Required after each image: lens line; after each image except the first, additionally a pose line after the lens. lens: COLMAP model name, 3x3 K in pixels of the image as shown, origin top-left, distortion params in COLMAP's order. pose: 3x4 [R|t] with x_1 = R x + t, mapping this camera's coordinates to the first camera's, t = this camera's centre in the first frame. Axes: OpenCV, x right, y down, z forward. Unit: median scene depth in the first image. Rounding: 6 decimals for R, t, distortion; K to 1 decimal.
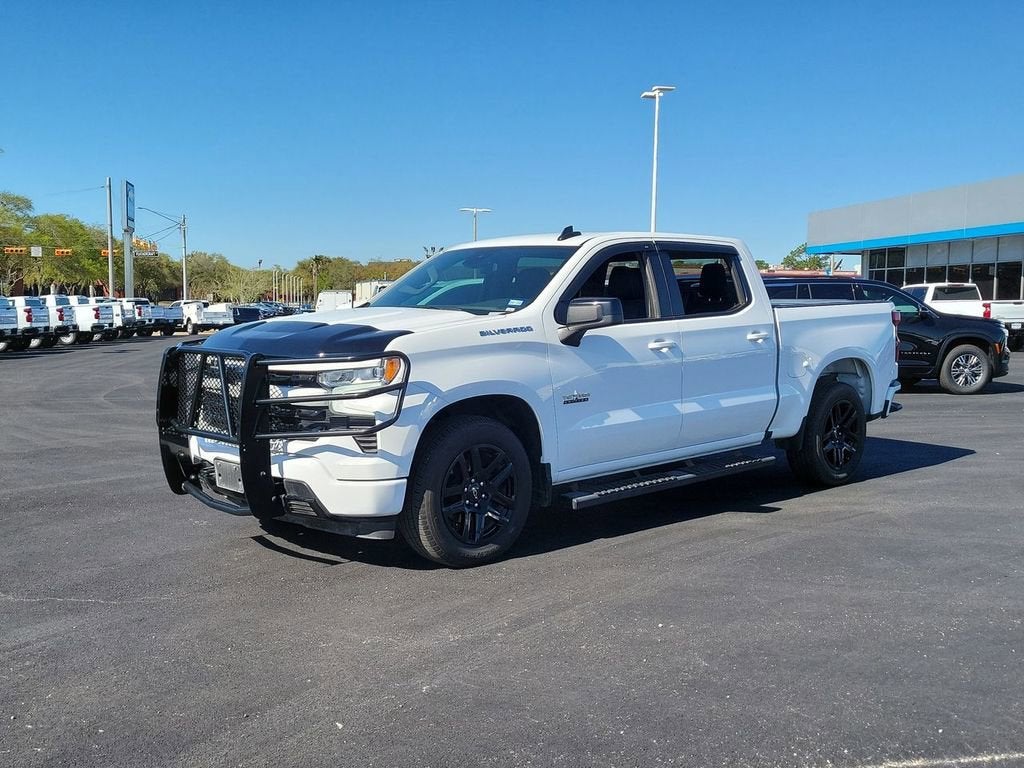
lens RADIAL K [[1039.6, 0, 512.4], [0, 1039.6, 384.5], [0, 0, 1]] dist [0.038814, 0.000000]
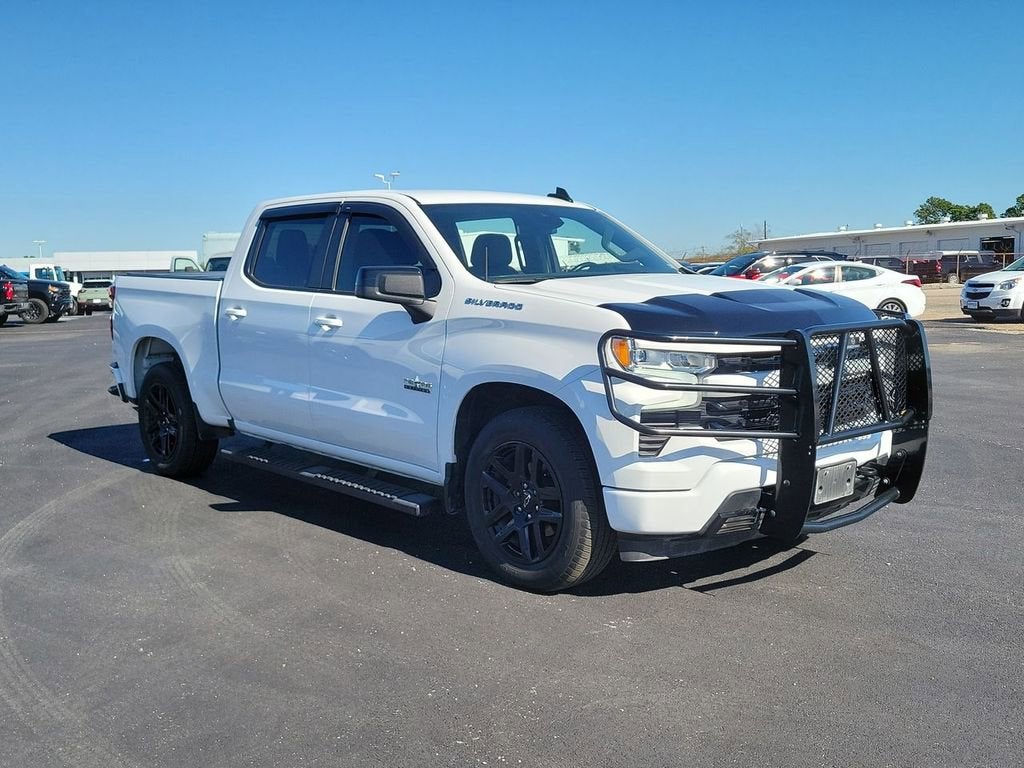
lens RADIAL K [[1039.6, 0, 511.1], [0, 1039.6, 387.8], [0, 0, 1]] dist [0.038814, 0.000000]
pose [[0.018723, -0.118899, 0.992730, -0.996649], [0.098450, 0.988298, 0.116512, -0.096316], [-0.994966, 0.095553, 0.030210, 1.139784]]
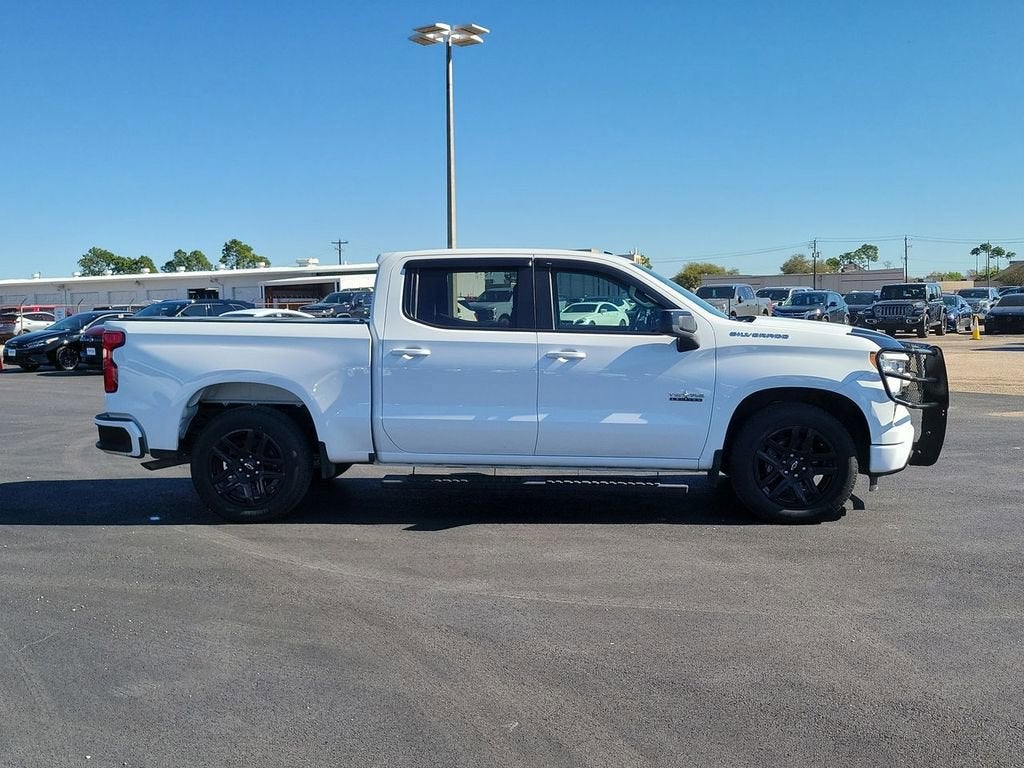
lens RADIAL K [[1039.6, 0, 507.0], [0, 1039.6, 390.3], [0, 0, 1]] dist [0.038814, 0.000000]
pose [[-0.680736, -0.056109, 0.730377, -0.845506], [0.068927, 0.987732, 0.140122, -0.207058], [-0.729279, 0.145729, -0.668518, 2.339081]]
